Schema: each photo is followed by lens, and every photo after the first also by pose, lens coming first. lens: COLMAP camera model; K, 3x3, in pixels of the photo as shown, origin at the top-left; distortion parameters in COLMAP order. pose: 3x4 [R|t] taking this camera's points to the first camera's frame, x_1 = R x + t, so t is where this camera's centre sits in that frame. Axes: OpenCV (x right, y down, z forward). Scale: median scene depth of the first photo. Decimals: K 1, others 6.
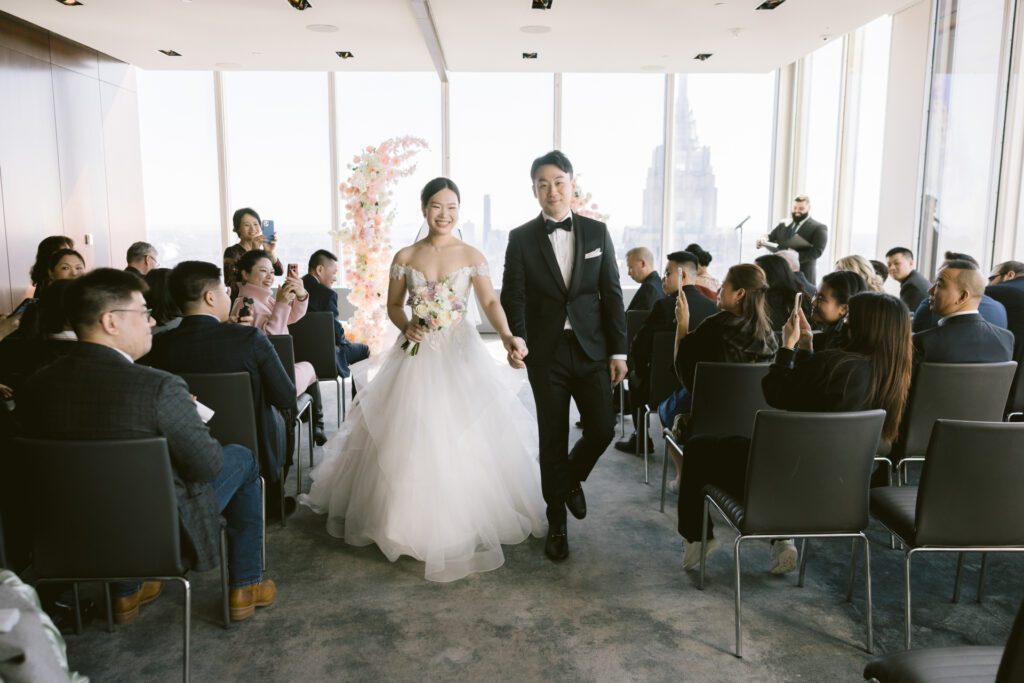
lens RADIAL K [[829.2, 0, 512.0], [0, 829.2, 341.5], [0, 0, 1]] dist [0.005513, 0.001084]
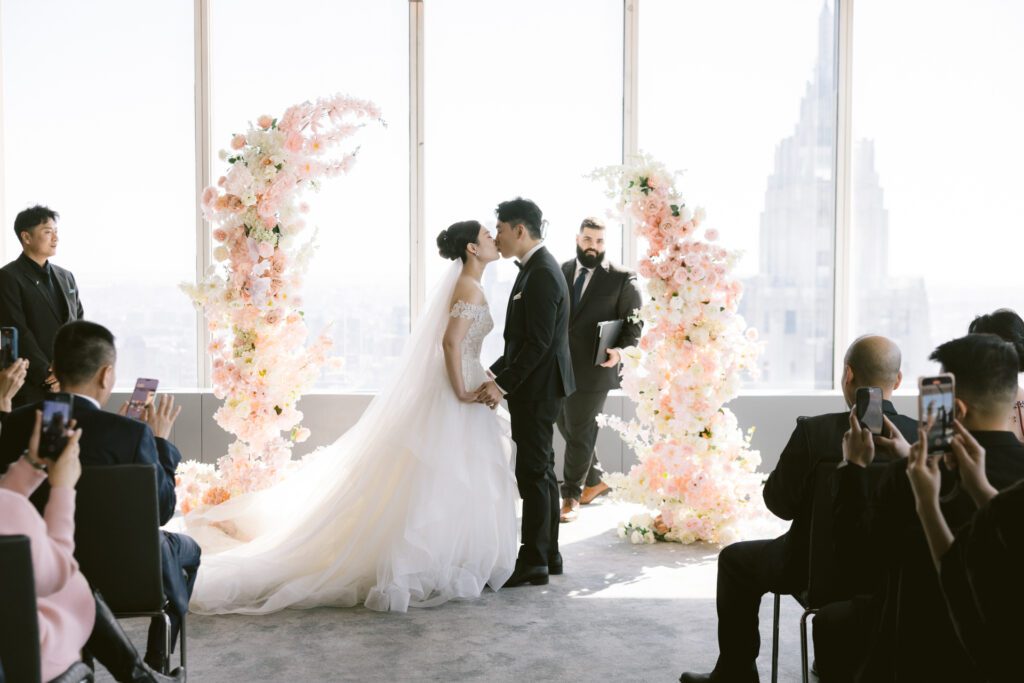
lens RADIAL K [[1457.8, 0, 512.0], [0, 1457.8, 341.5], [0, 0, 1]] dist [0.008823, -0.076950]
pose [[0.999909, 0.001351, -0.013394, -0.009063], [-0.002585, 0.995704, -0.092562, -0.017234], [0.013211, 0.092588, 0.995617, 0.131548]]
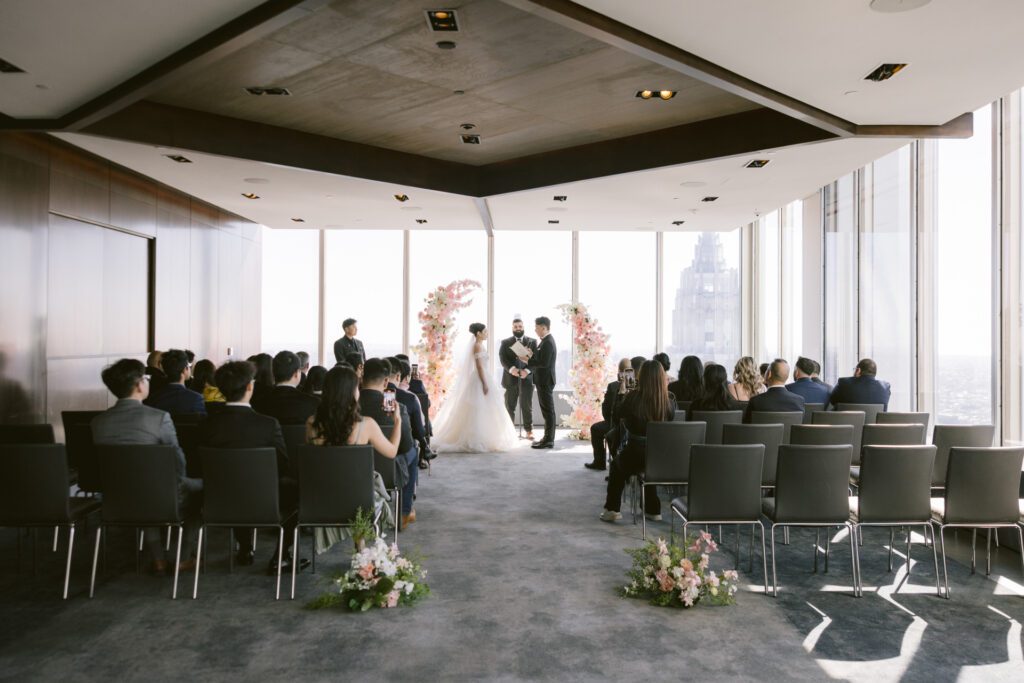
lens RADIAL K [[829.2, 0, 512.0], [0, 829.2, 341.5], [0, 0, 1]] dist [0.005513, 0.001084]
pose [[0.999339, 0.003439, -0.036194, 0.002739], [-0.008572, 0.989738, -0.142637, 0.058269], [0.035332, 0.142853, 0.989113, -0.379973]]
